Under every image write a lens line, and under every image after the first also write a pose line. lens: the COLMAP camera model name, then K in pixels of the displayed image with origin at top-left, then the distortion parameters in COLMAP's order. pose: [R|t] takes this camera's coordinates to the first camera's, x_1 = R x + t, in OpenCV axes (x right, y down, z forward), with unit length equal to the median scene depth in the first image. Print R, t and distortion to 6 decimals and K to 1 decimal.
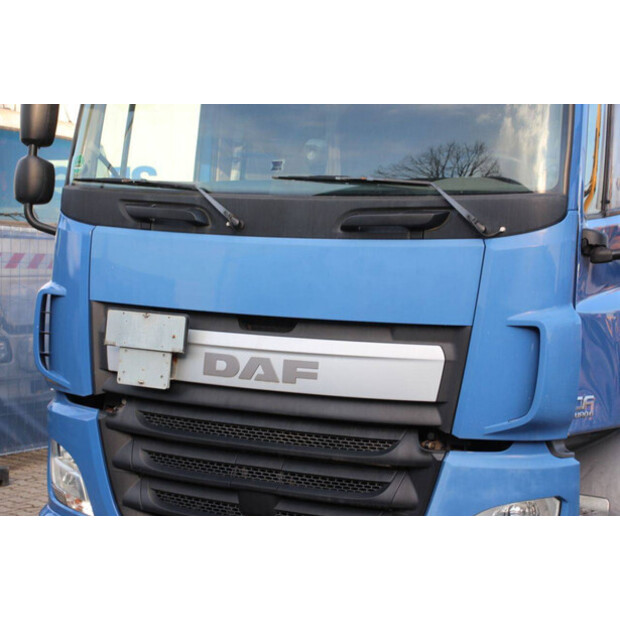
lens RADIAL K [[1236.2, 0, 310.0], [0, 1236.2, 310.0], [0, 0, 1]] dist [0.266616, 0.685633]
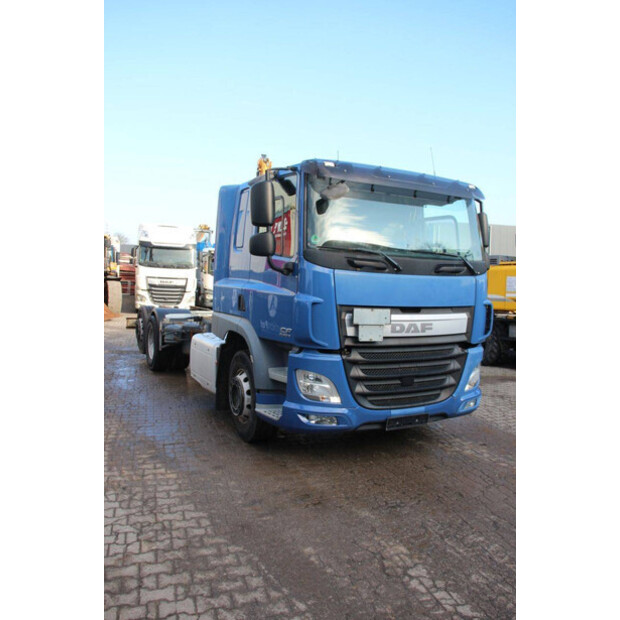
lens RADIAL K [[534.7, 0, 310.0], [0, 534.7, 310.0], [0, 0, 1]] dist [-0.097119, 0.008722]
pose [[0.562503, -0.075743, 0.823318, -1.028861], [0.020795, 0.996776, 0.077493, -0.075393], [-0.826533, -0.026469, 0.562265, 0.564343]]
